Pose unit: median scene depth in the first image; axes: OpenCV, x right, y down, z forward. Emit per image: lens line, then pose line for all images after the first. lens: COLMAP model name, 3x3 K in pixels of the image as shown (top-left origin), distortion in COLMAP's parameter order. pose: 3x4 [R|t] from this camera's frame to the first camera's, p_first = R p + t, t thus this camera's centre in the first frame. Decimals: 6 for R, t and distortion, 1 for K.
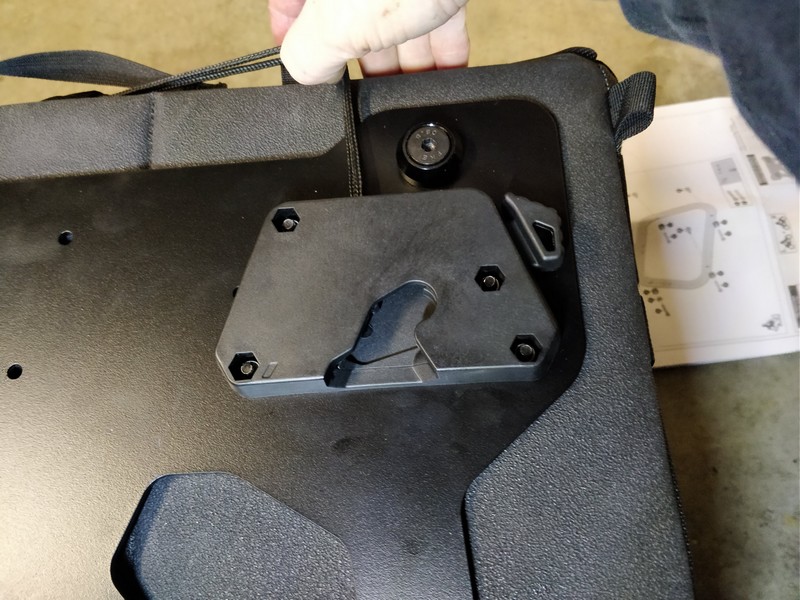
lens RADIAL K [[645.4, 0, 397.0], [0, 645.4, 293.6], [0, 0, 1]] dist [0.002371, -0.021751]
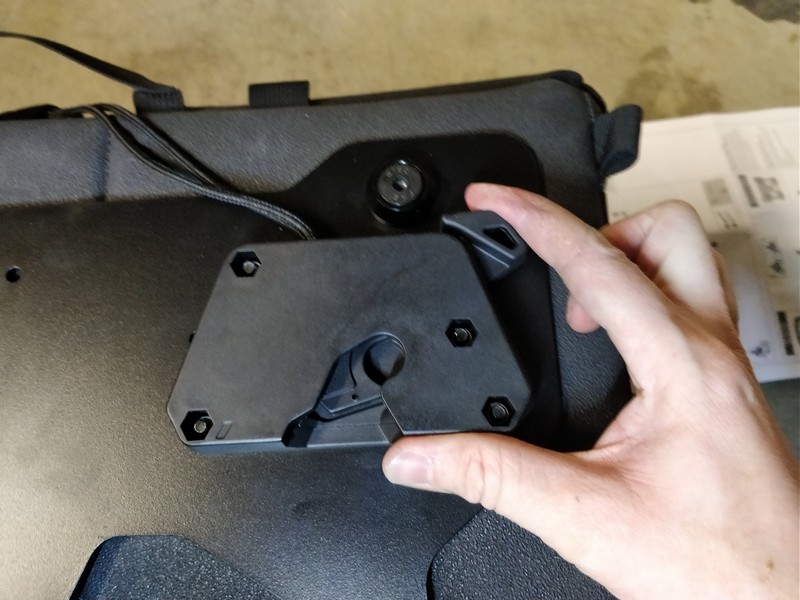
lens RADIAL K [[645.4, 0, 401.9], [0, 645.4, 305.8], [0, 0, 1]] dist [0.002371, -0.021751]
pose [[0.999786, 0.008599, 0.018807, 0.037002], [-0.009033, 0.999692, 0.023137, -0.077661], [-0.018603, -0.023301, 0.999555, 0.062798]]
